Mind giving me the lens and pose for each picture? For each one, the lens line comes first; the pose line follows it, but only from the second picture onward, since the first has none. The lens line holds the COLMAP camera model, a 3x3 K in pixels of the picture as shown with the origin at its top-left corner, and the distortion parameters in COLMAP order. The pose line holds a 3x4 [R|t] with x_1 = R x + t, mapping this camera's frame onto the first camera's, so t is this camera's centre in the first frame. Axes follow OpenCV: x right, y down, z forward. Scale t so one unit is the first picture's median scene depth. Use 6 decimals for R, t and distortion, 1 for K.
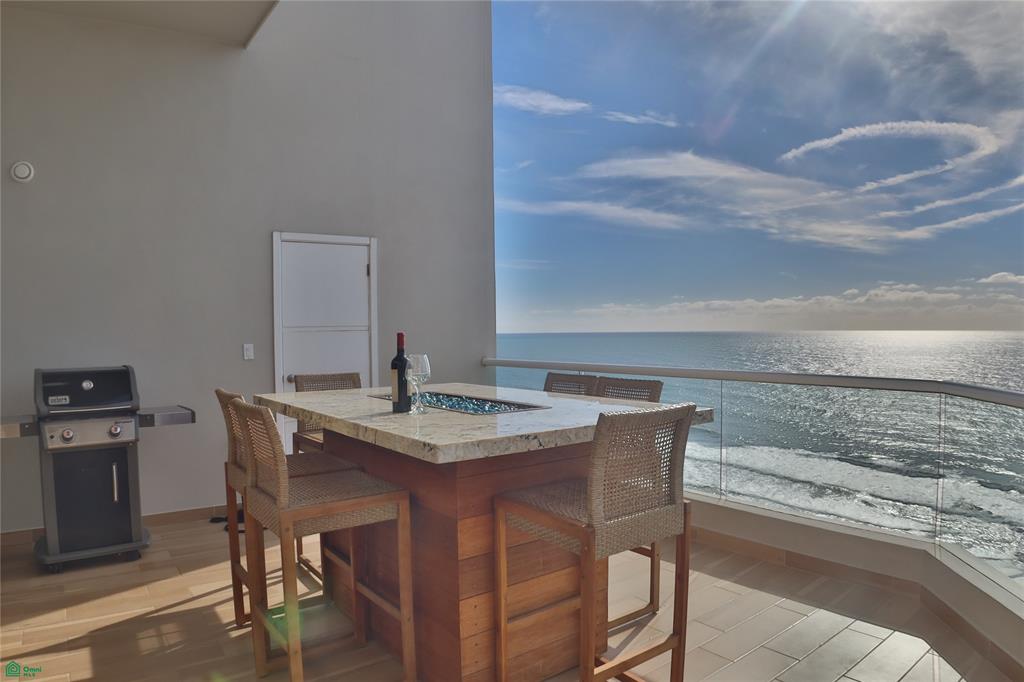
lens RADIAL K [[645.5, 0, 511.3], [0, 645.5, 341.7], [0, 0, 1]] dist [-0.158417, 0.020132]
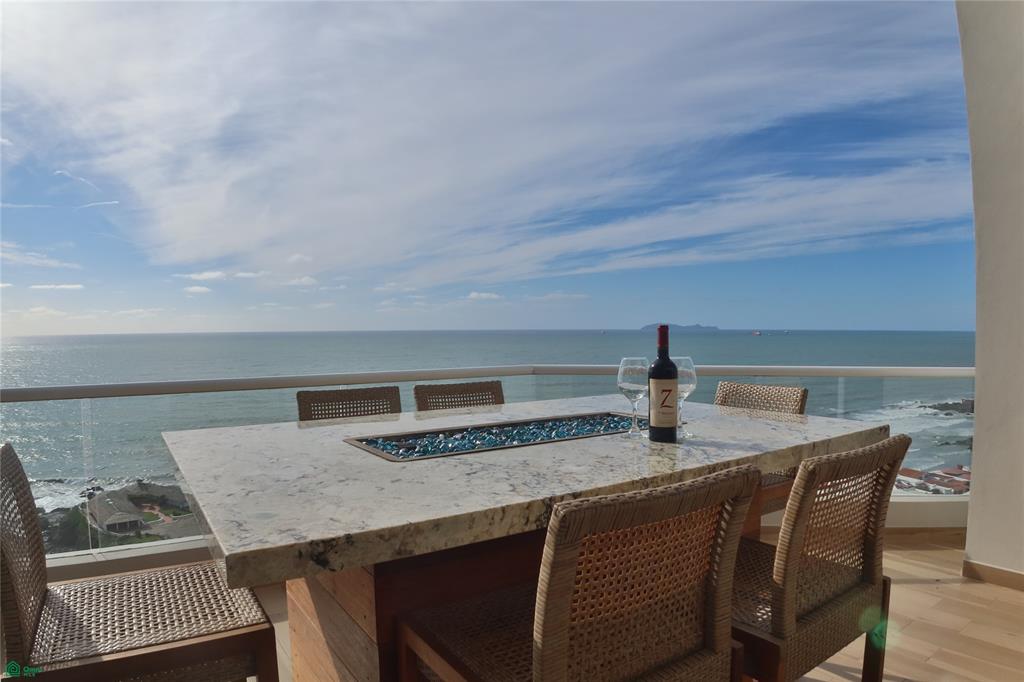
lens RADIAL K [[645.5, 0, 525.0], [0, 645.5, 338.9], [0, 0, 1]] dist [-0.158417, 0.020132]
pose [[0.065850, -0.010167, 0.997778, -0.728837], [0.025837, 0.999630, 0.008481, -0.007101], [-0.997495, 0.025221, 0.066089, 0.931159]]
